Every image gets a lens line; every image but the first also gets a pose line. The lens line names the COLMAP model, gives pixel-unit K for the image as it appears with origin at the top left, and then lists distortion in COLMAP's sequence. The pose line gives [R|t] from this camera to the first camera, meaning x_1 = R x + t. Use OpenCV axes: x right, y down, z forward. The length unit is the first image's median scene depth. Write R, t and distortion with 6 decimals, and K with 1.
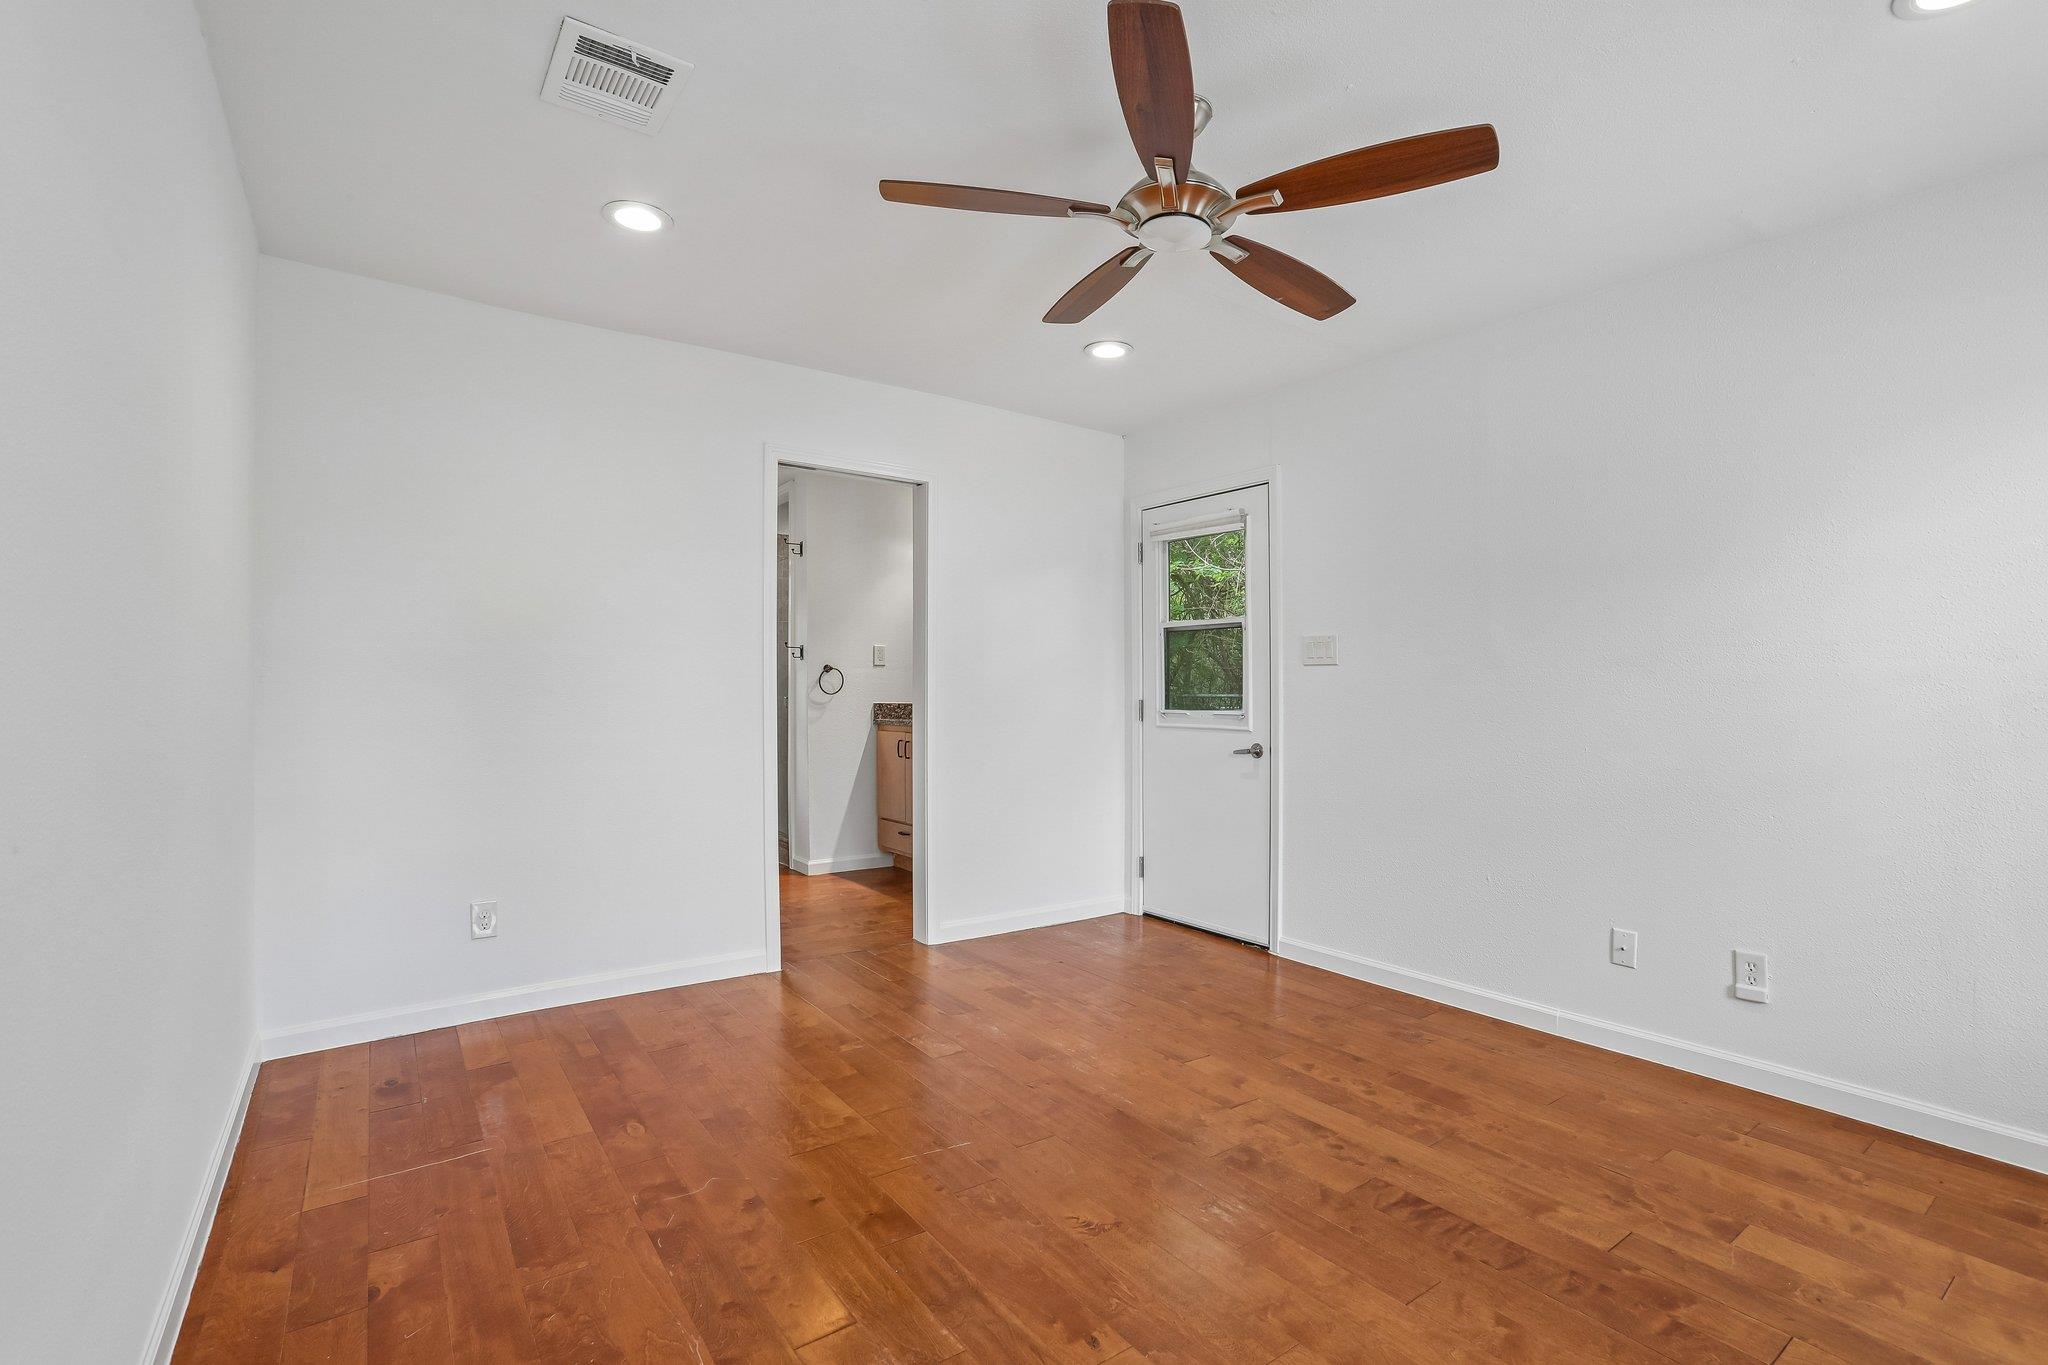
lens RADIAL K [[945.8, 0, 1020.3], [0, 945.8, 693.2], [0, 0, 1]] dist [-0.026949, 0.008594]
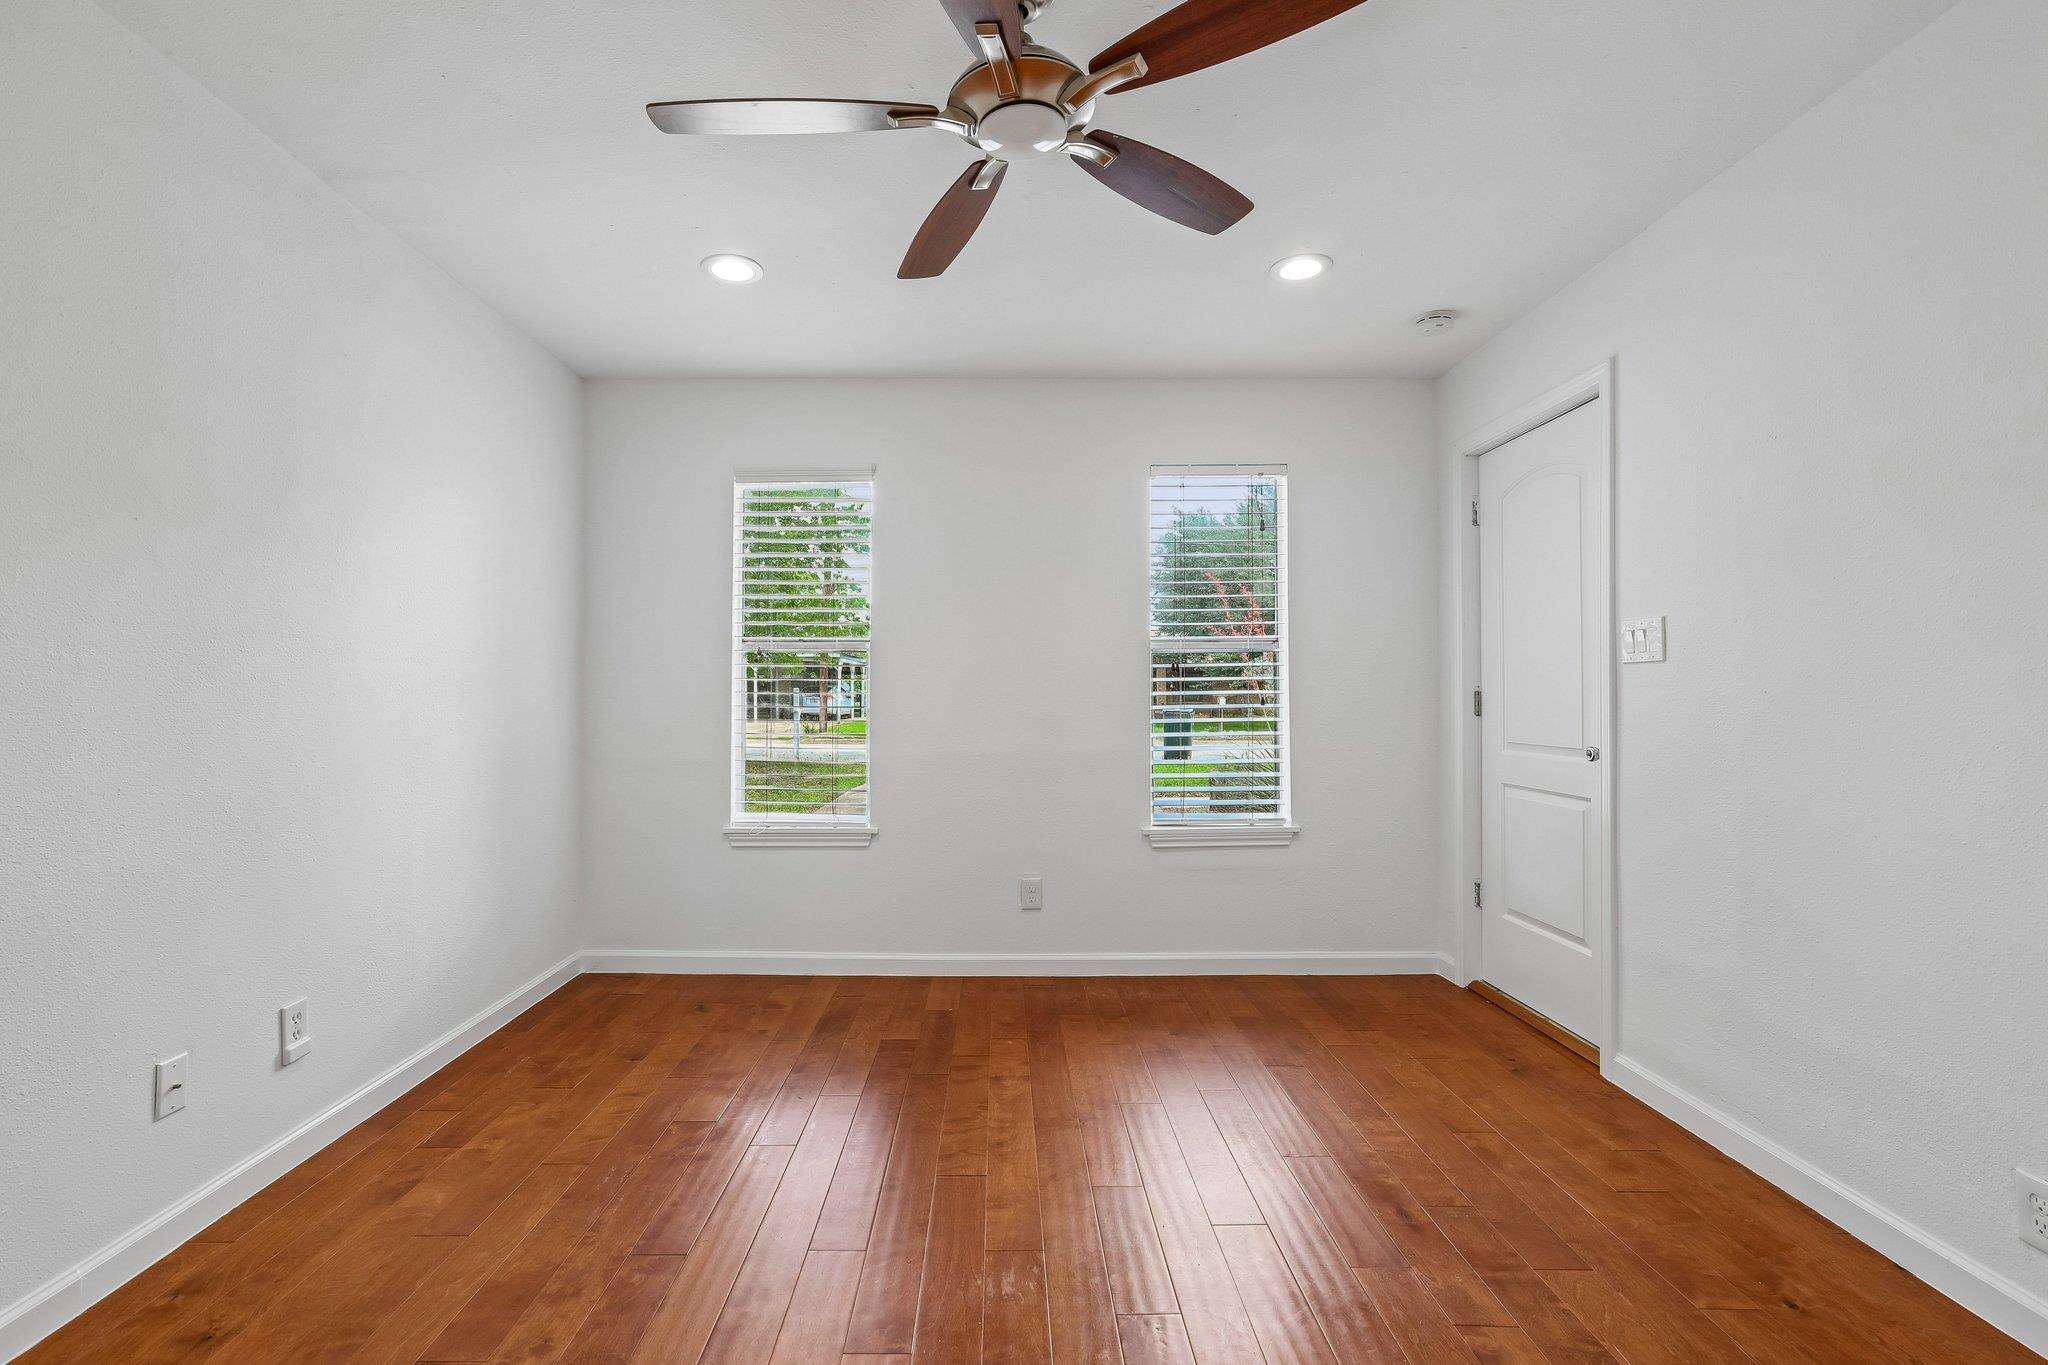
lens RADIAL K [[945.8, 0, 1005.6], [0, 945.8, 683.0], [0, 0, 1]] dist [-0.026949, 0.008594]
pose [[-0.813474, 0.008496, 0.581540, -0.223786], [0.009973, 0.999950, -0.000659, -0.000195], [-0.581516, 0.005263, -0.813518, 1.323859]]
